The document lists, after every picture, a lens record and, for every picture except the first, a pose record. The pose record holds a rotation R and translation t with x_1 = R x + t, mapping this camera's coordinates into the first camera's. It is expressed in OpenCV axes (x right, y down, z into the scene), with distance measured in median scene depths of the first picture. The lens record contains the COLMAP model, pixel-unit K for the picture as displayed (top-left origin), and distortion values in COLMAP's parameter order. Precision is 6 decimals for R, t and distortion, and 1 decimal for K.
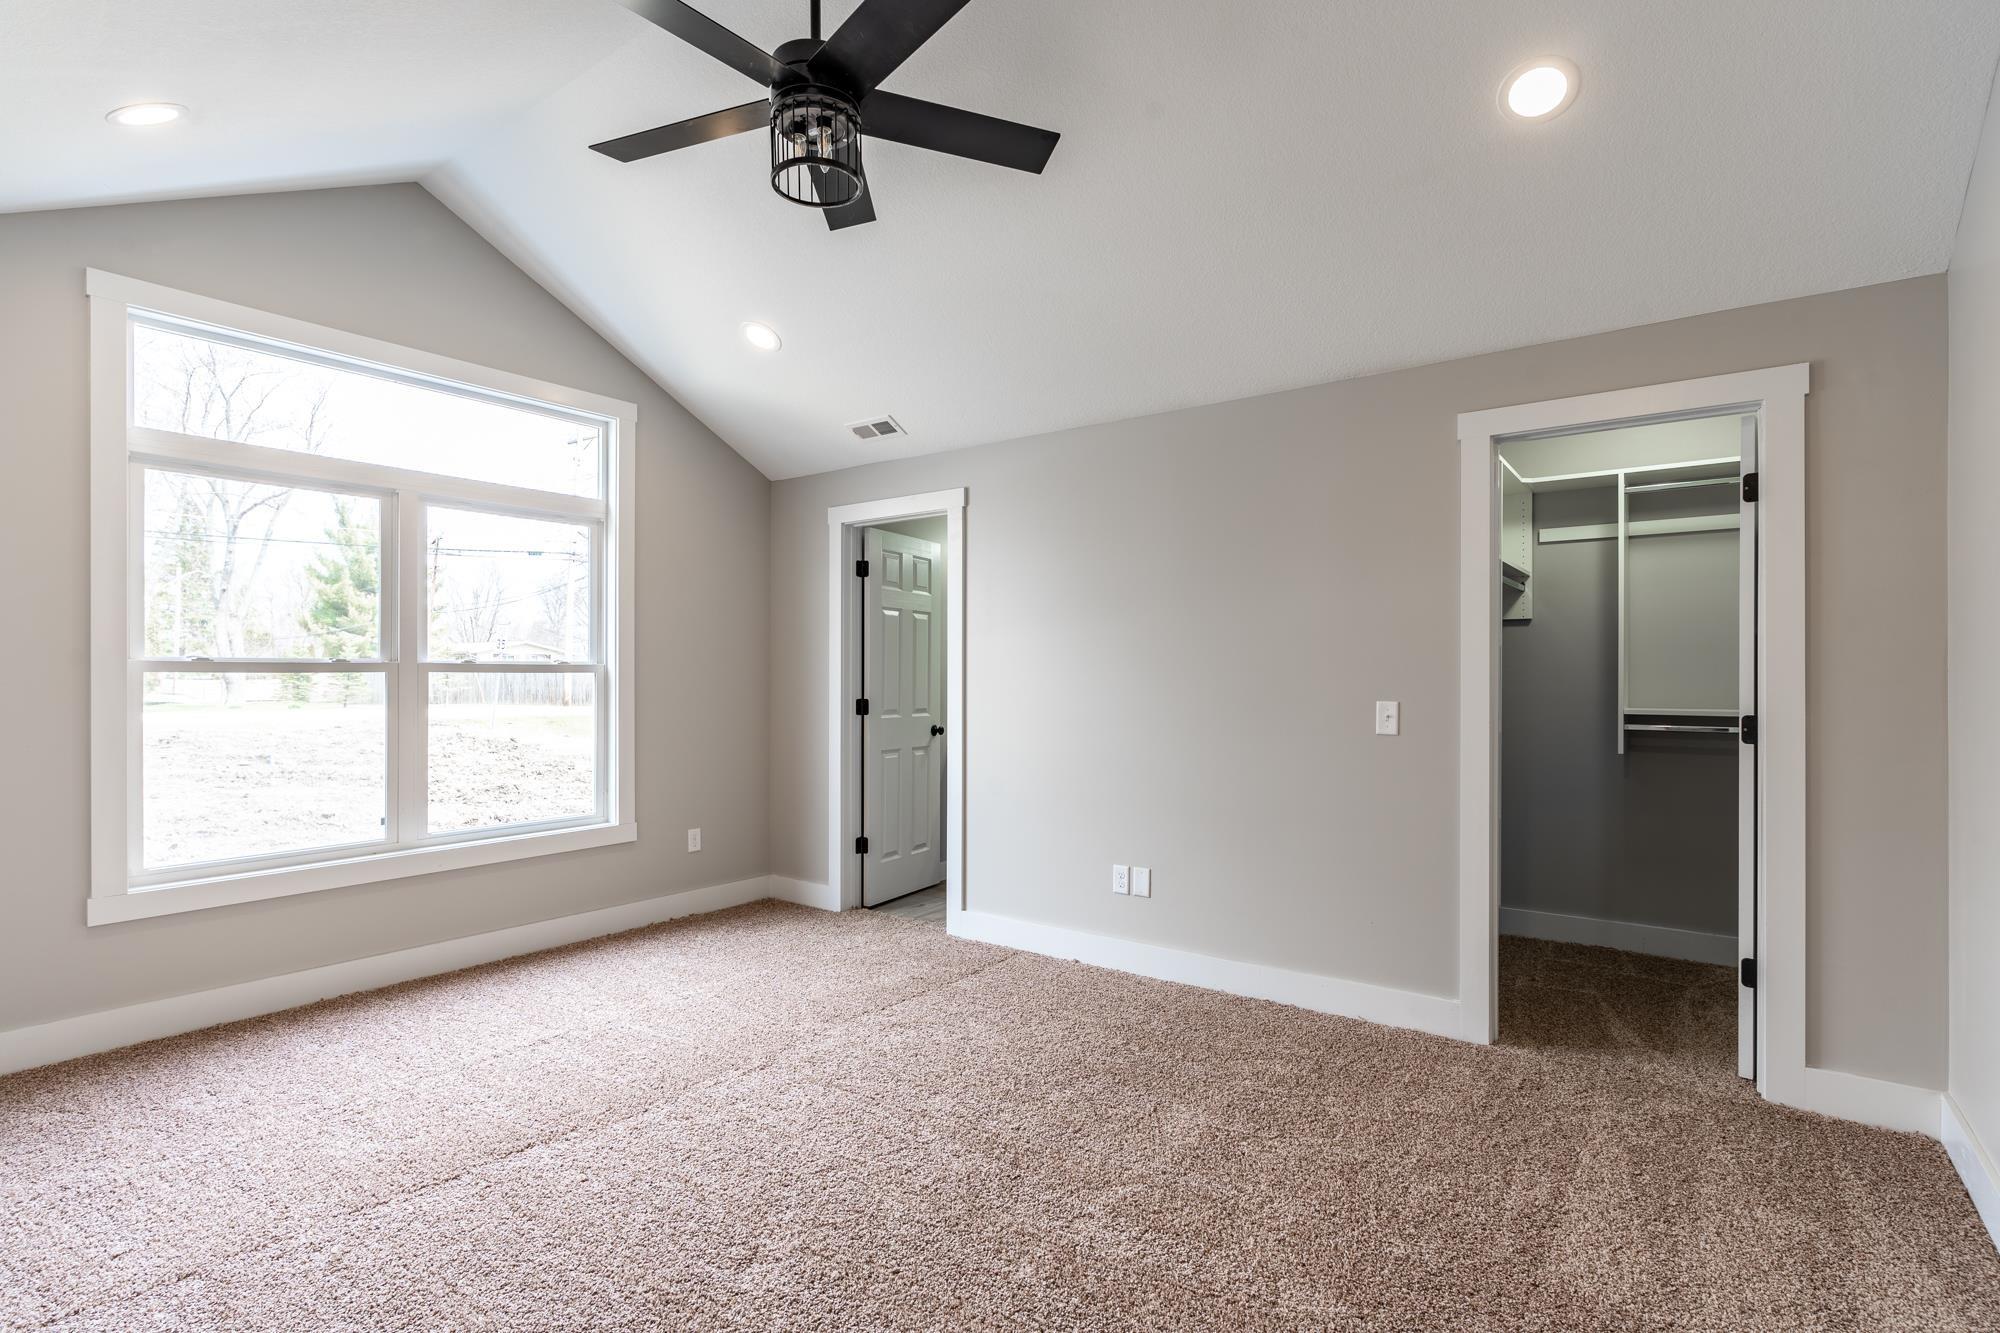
lens RADIAL K [[996.8, 0, 1000.0], [0, 996.8, 666.5], [0, 0, 1]] dist [-0.001532, -0.000535]
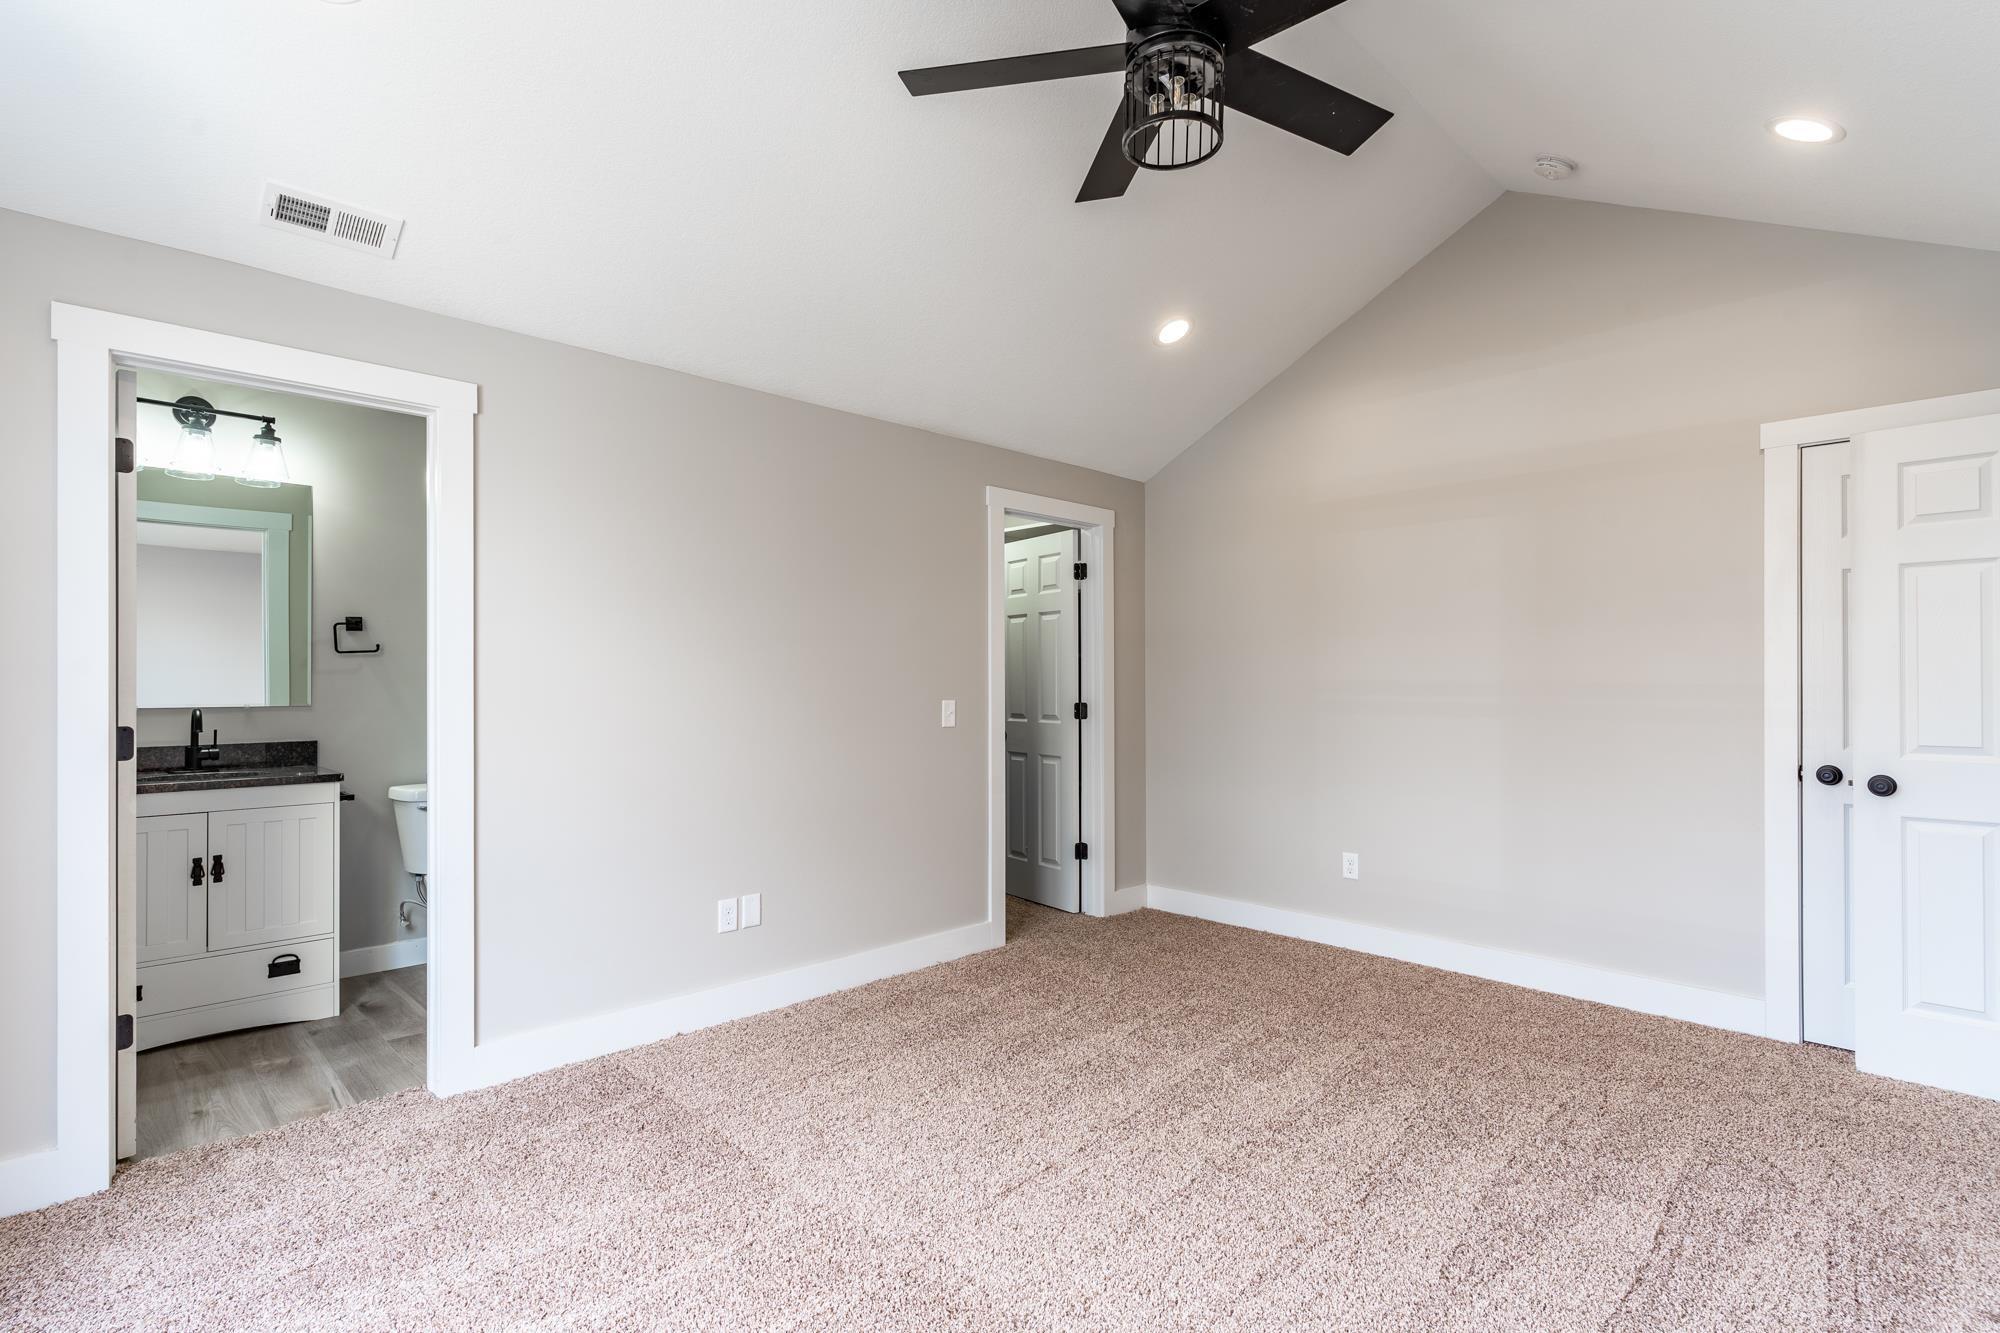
lens RADIAL K [[963.6, 0, 988.5], [0, 963.6, 679.3], [0, 0, 1]] dist [-0.001223, -0.000850]
pose [[0.148358, 0.004277, 0.988924, -0.705740], [-0.005850, 0.999977, -0.003448, 0.011266], [-0.988916, -0.005273, 0.148380, 0.688837]]
